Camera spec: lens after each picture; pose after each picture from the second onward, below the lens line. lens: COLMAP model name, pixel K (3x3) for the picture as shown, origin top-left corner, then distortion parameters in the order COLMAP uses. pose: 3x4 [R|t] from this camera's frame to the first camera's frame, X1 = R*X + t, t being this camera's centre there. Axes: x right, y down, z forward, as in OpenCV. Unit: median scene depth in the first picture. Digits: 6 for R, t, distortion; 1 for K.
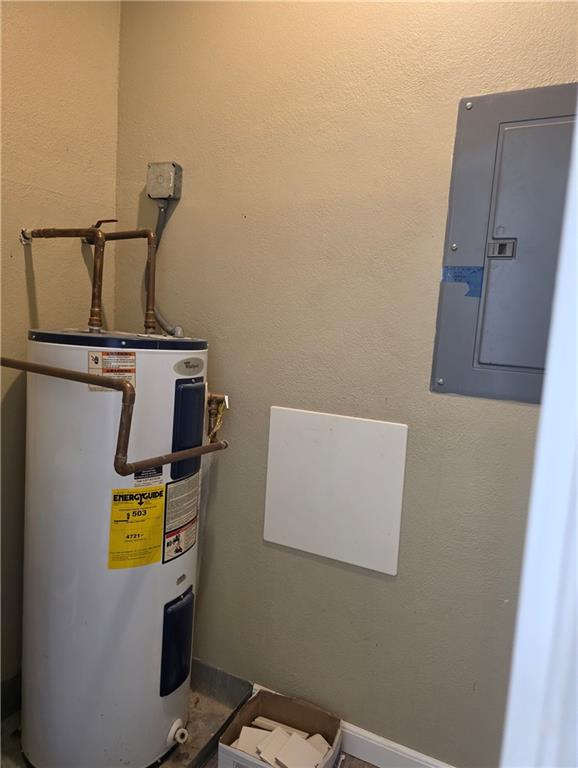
lens RADIAL K [[515.3, 0, 289.0], [0, 515.3, 384.0], [0, 0, 1]] dist [0.002796, -0.025338]
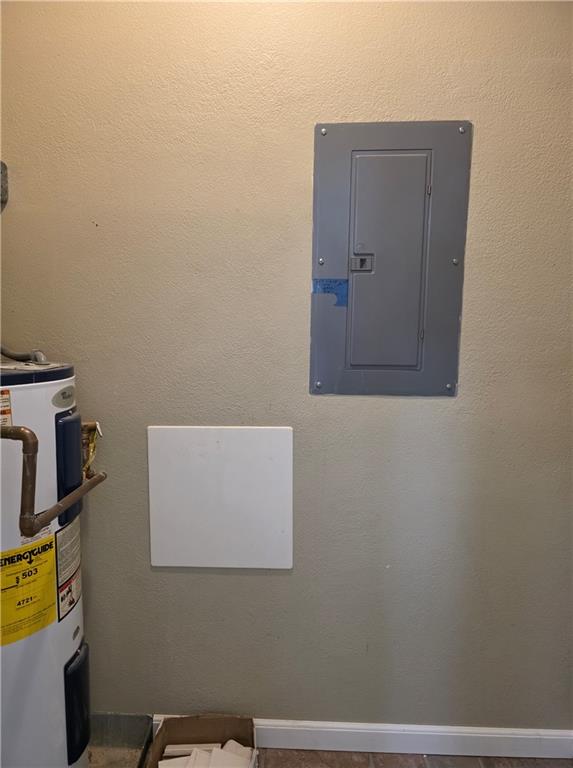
lens RADIAL K [[509.3, 0, 286.5], [0, 509.3, 384.0], [0, 0, 1]] dist [0.023259, -0.052411]
pose [[0.906329, -0.106478, 0.408938, -0.210753], [0.098936, 0.994305, 0.039622, -0.054914], [-0.410828, 0.004549, 0.911701, 0.041048]]
